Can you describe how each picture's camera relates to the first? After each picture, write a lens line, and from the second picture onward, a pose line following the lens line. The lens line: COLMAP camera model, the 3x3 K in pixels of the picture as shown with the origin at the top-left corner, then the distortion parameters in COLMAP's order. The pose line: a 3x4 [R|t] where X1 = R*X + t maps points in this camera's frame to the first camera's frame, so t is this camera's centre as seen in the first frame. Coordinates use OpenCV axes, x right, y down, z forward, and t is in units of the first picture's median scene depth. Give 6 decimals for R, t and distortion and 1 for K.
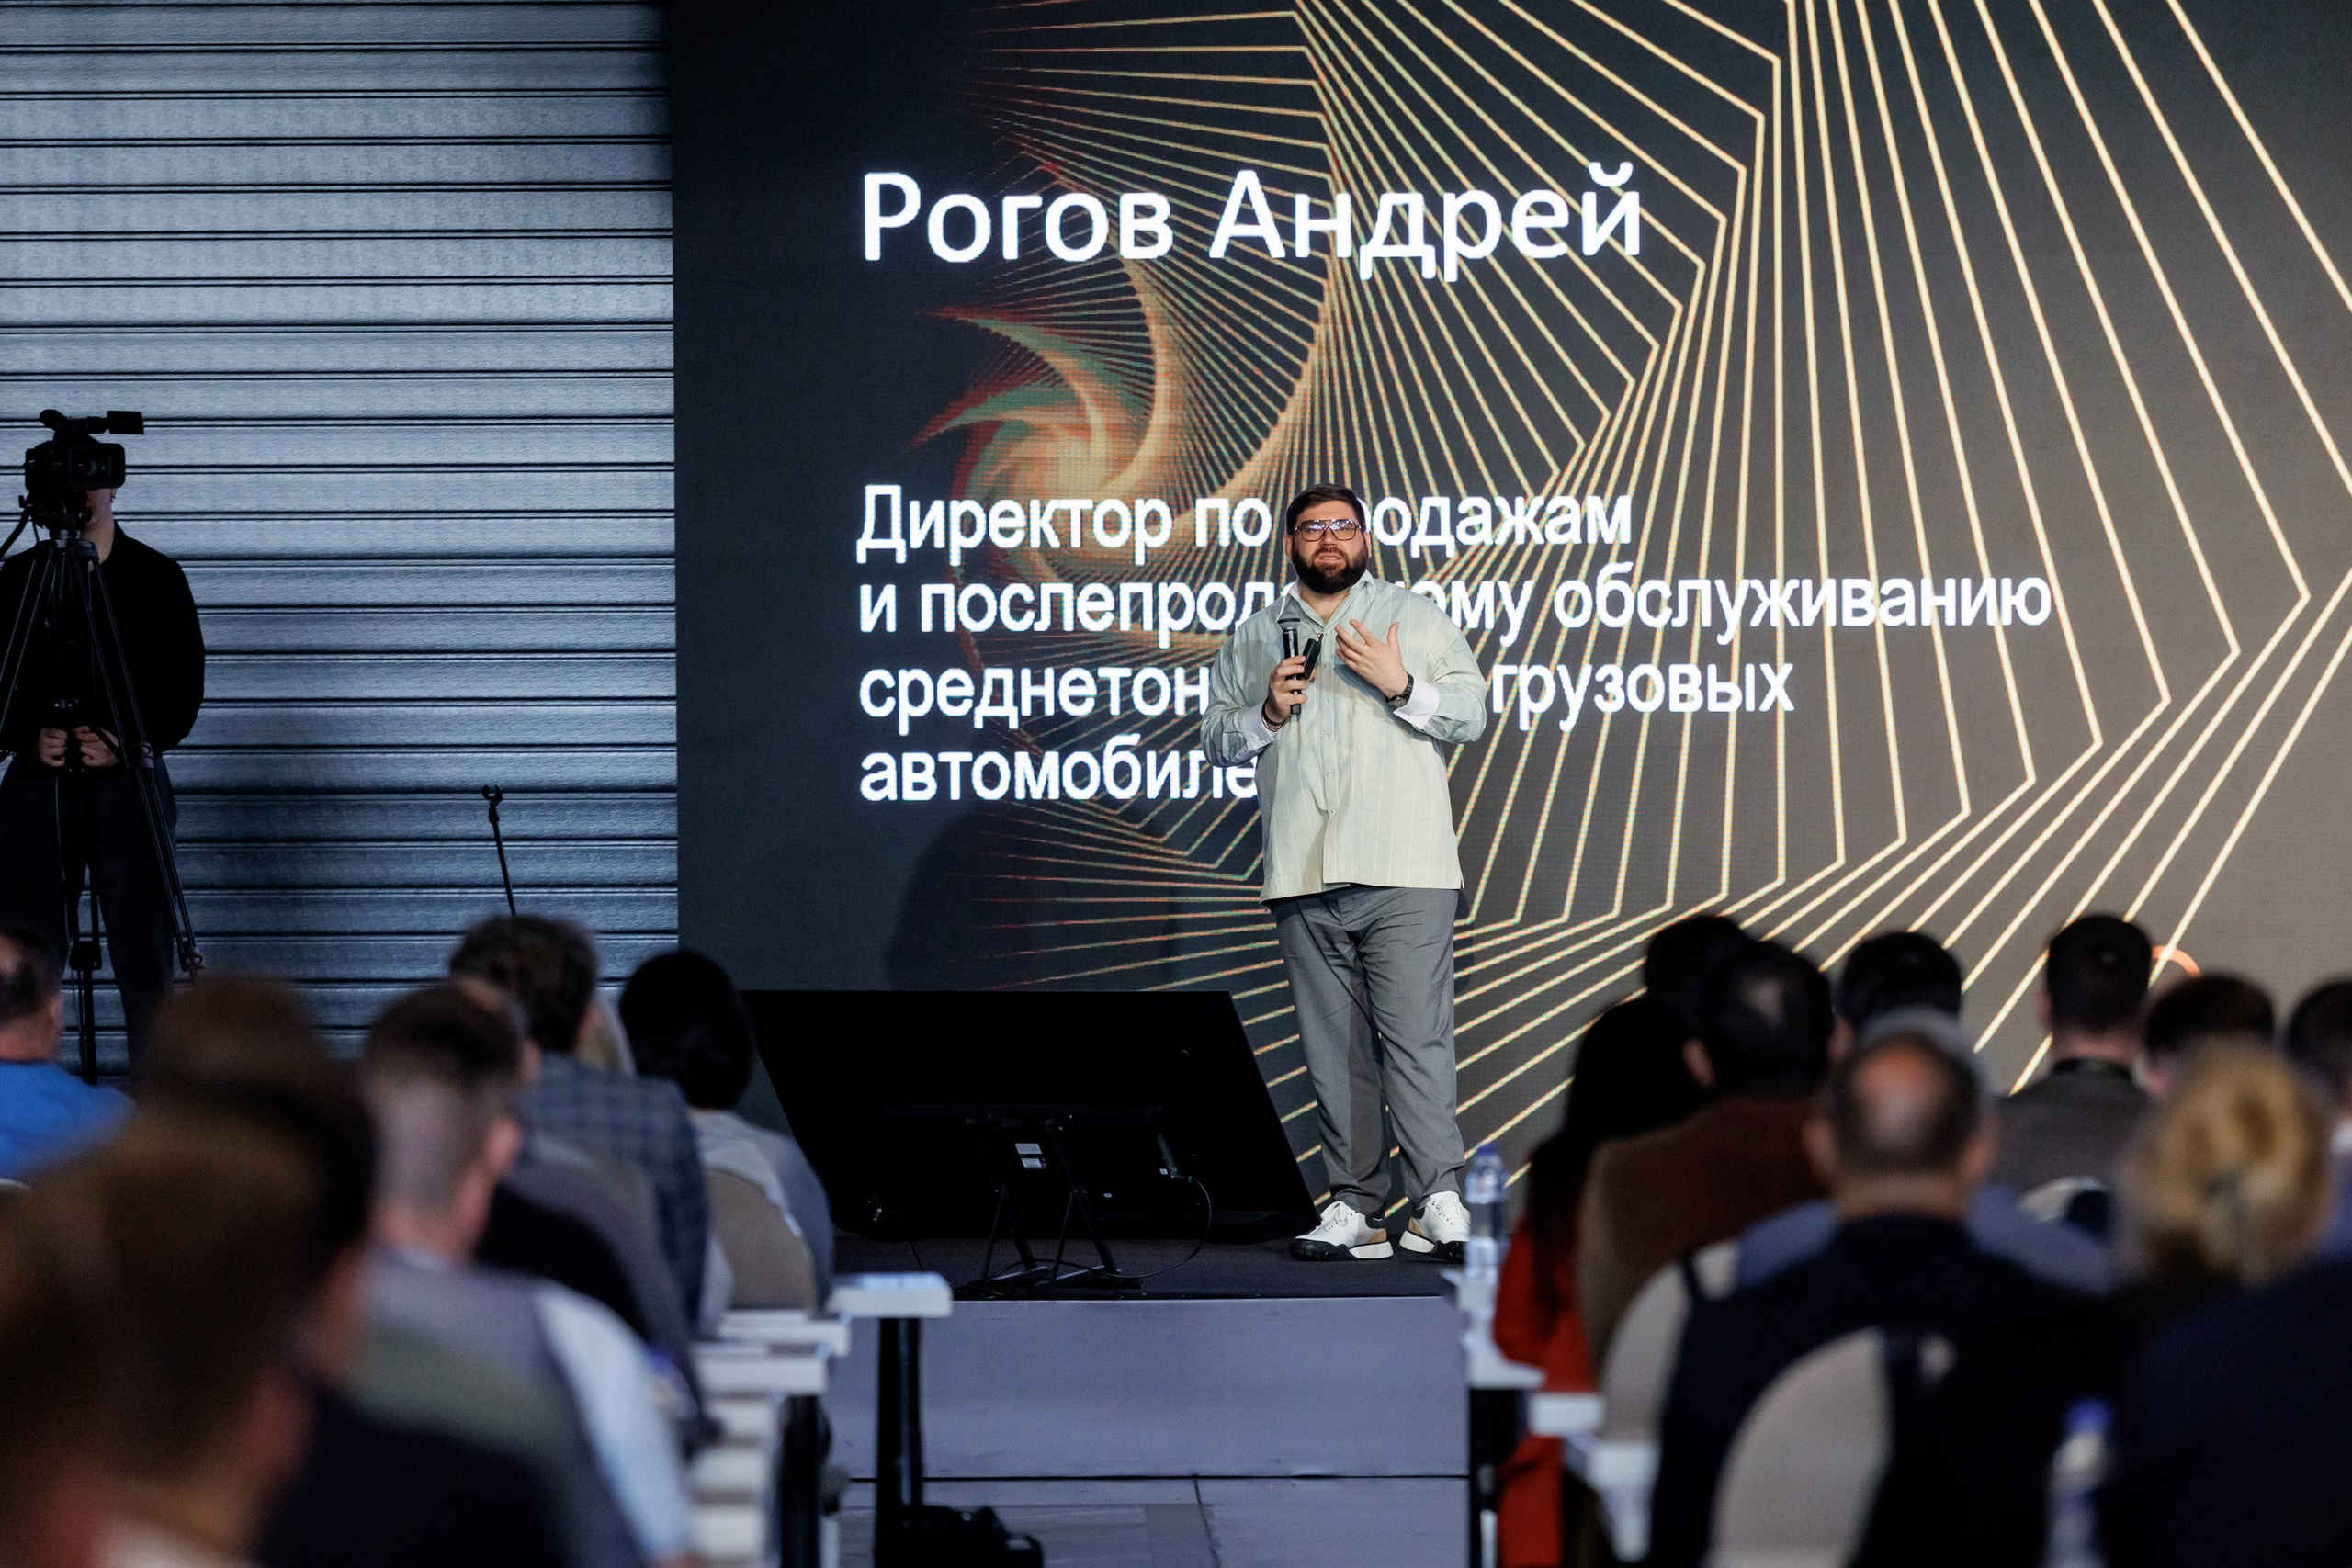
lens RADIAL K [[13861.1, 0, 1176.1], [0, 13861.1, 807.6], [0, 0, 1]] dist [0.242369, 0.000000]
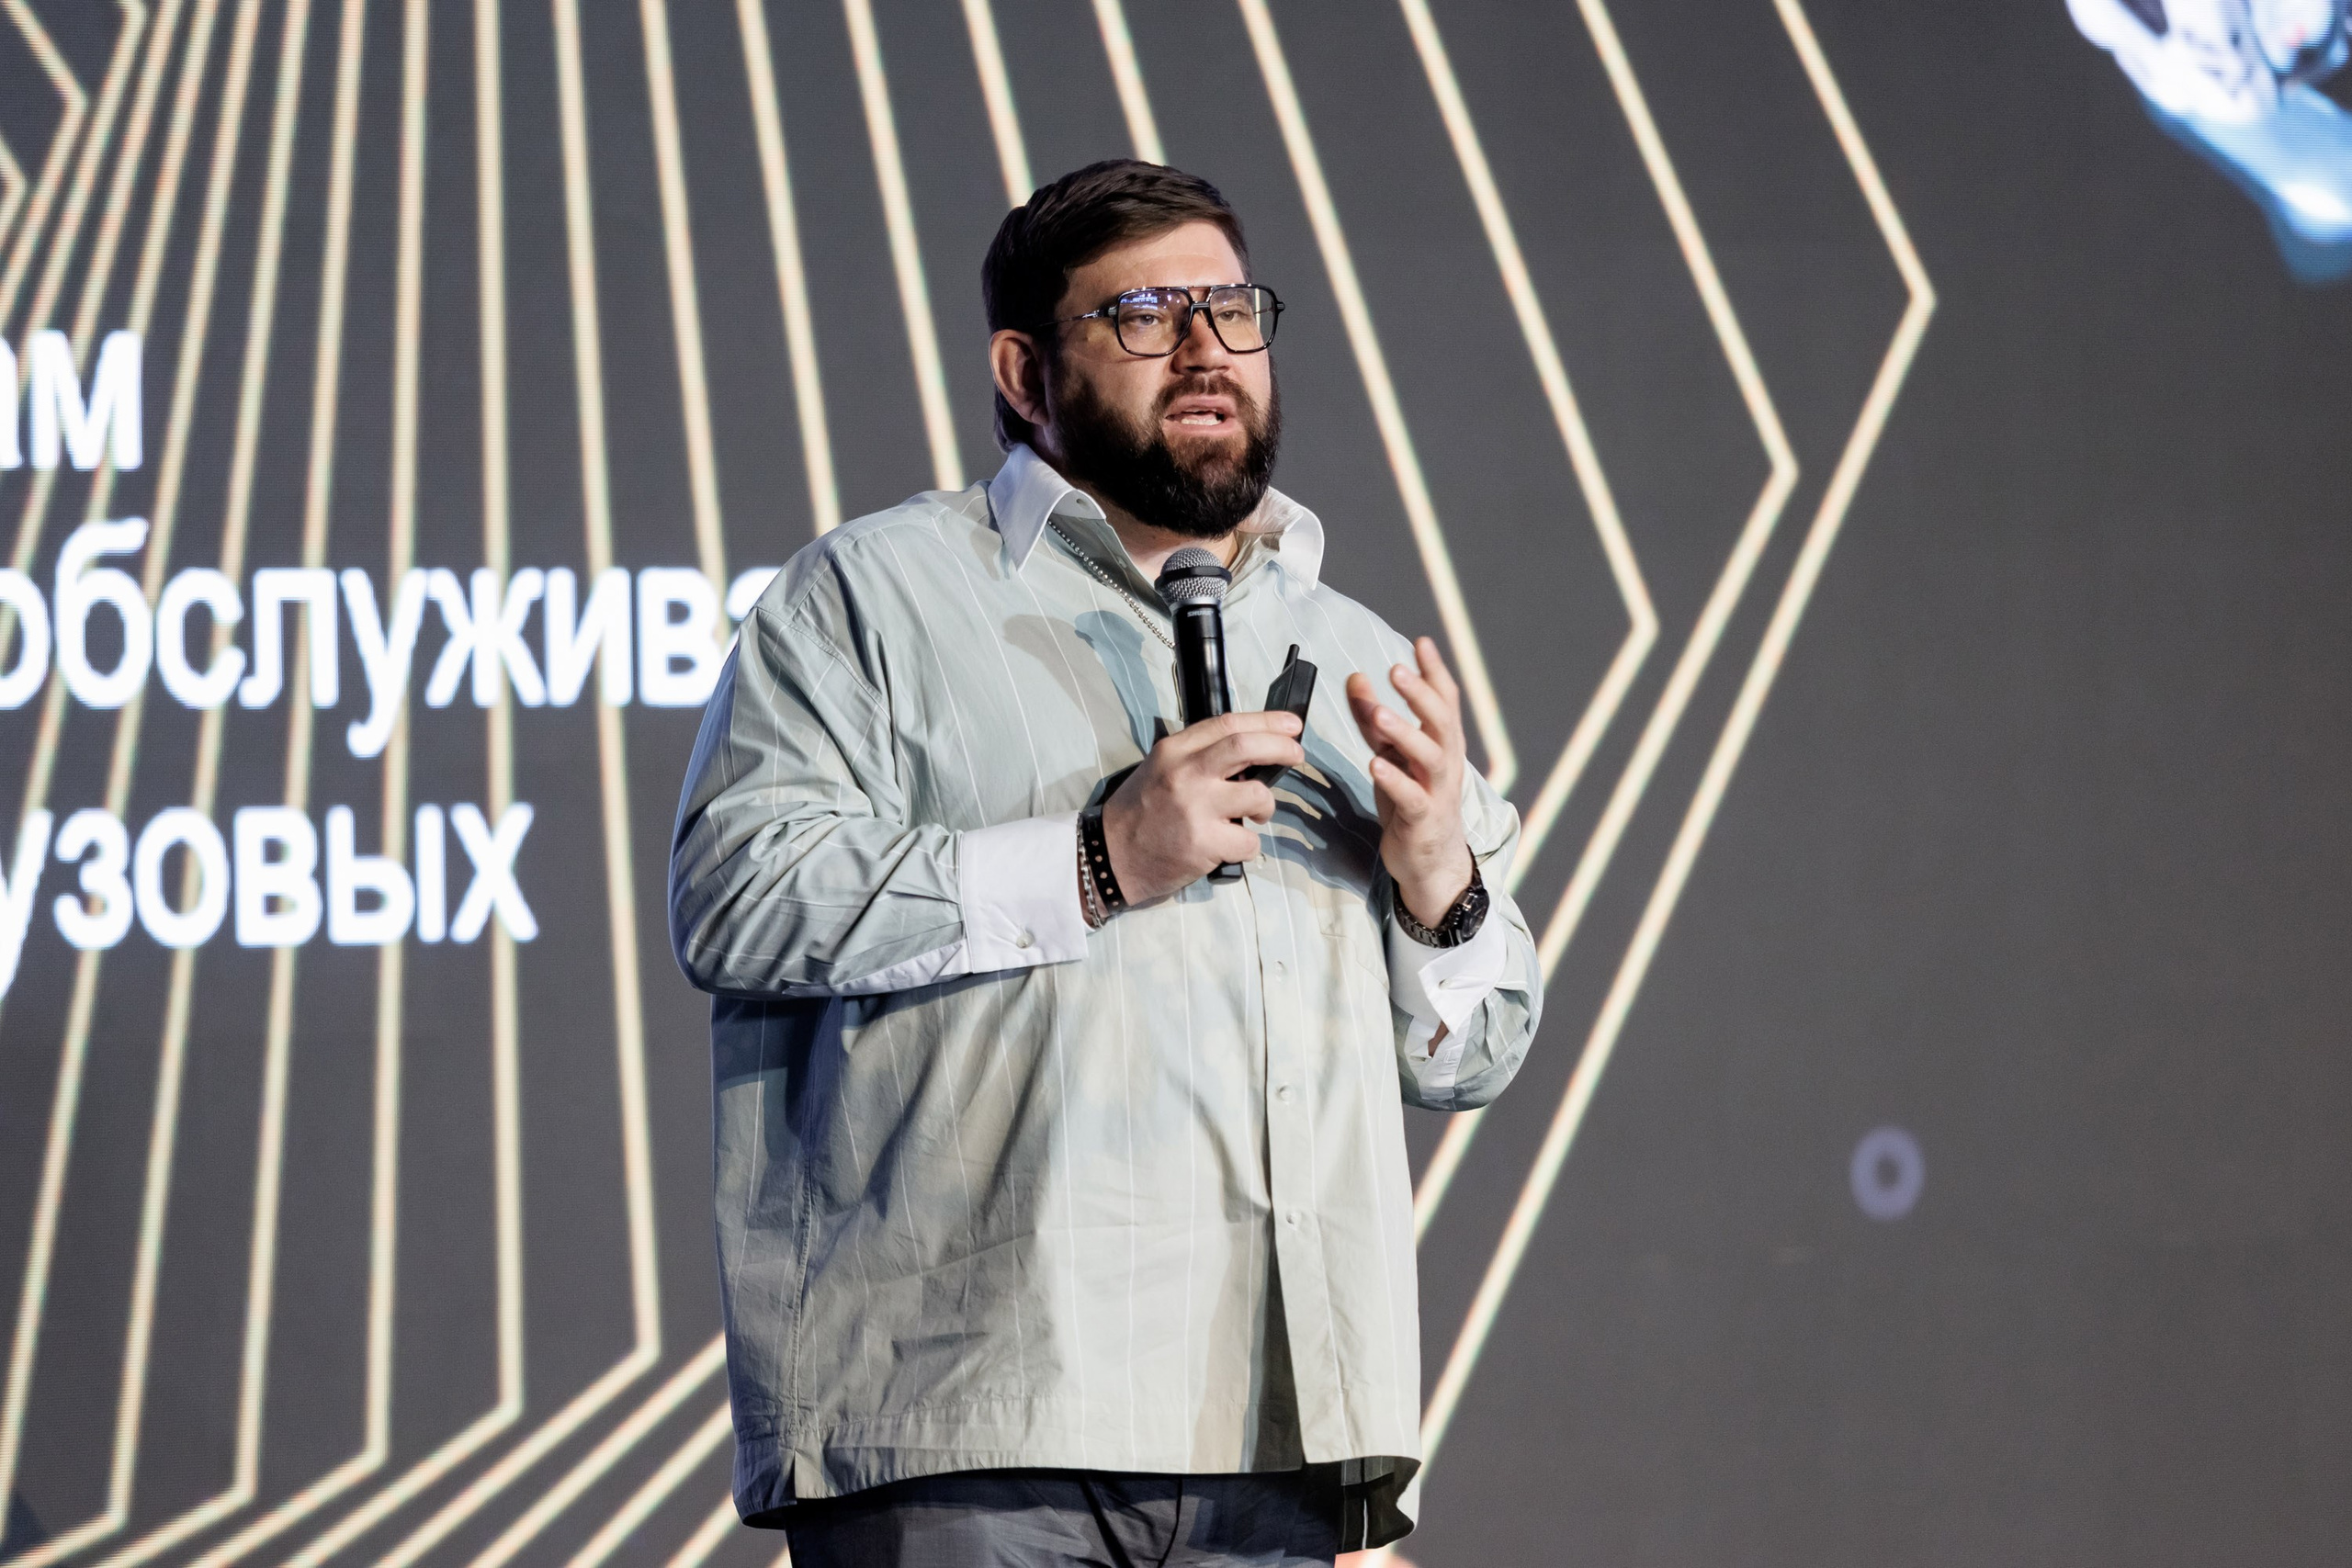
lens RADIAL K [[11433.3, 0, 1176.8], [0, 11433.3, 785.1], [0, 0, 1]] dist [0.144649, 0.000000]
pose [[0.797481, -0.003092, 0.603336, -0.119570], [0.009058, 0.999936, -0.006849, -0.008789], [-0.603276, 0.010927, 0.797458, 0.755668]]
